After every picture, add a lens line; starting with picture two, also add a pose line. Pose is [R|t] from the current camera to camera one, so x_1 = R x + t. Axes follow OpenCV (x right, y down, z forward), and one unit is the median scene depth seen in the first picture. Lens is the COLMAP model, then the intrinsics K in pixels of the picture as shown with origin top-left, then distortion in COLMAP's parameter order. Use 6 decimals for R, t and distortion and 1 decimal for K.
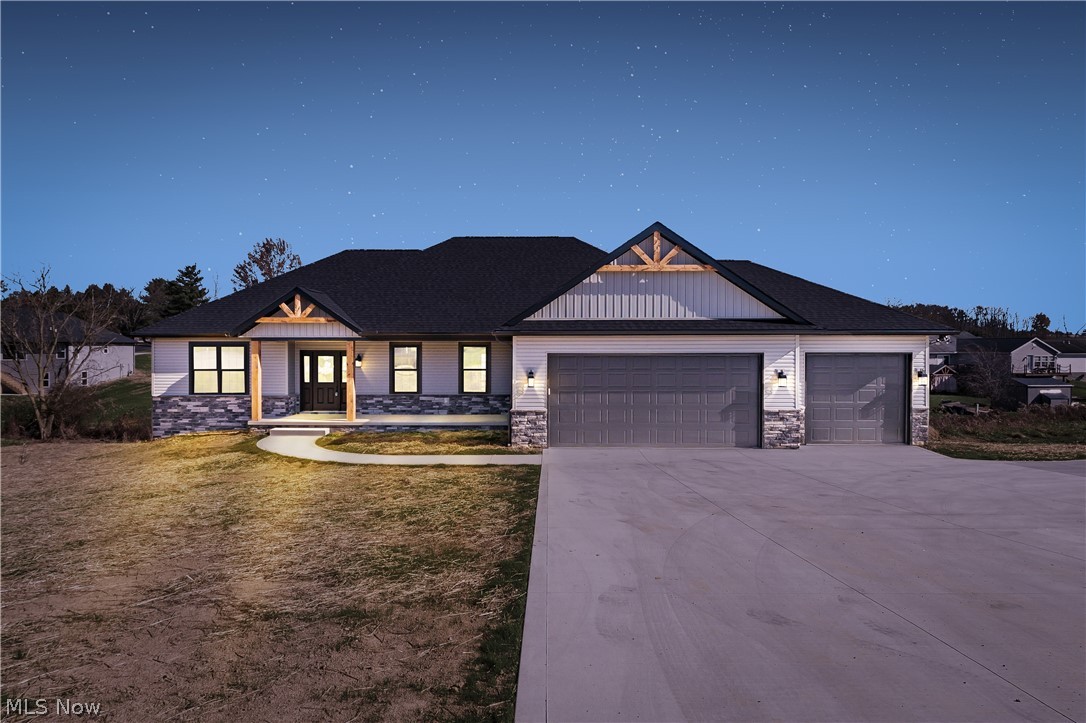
lens RADIAL K [[482.6, 0, 520.0], [0, 482.6, 341.9], [0, 0, 1]] dist [-0.001678, -0.000926]
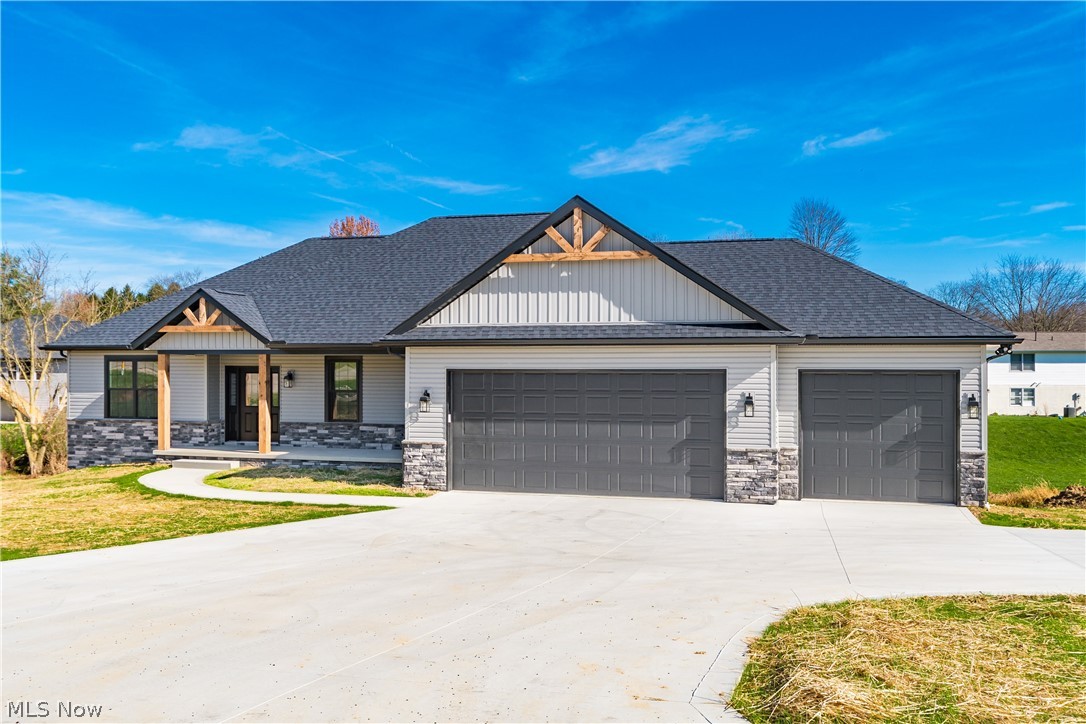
lens RADIAL K [[712.0, 0, 543.0], [0, 712.0, 362.0], [0, 0, 1]] dist [-0.011475, 0.002790]
pose [[0.981670, 0.002178, -0.190578, 0.425152], [-0.001371, 0.999990, 0.004367, 0.006604], [0.190586, -0.004026, 0.981662, -0.097877]]
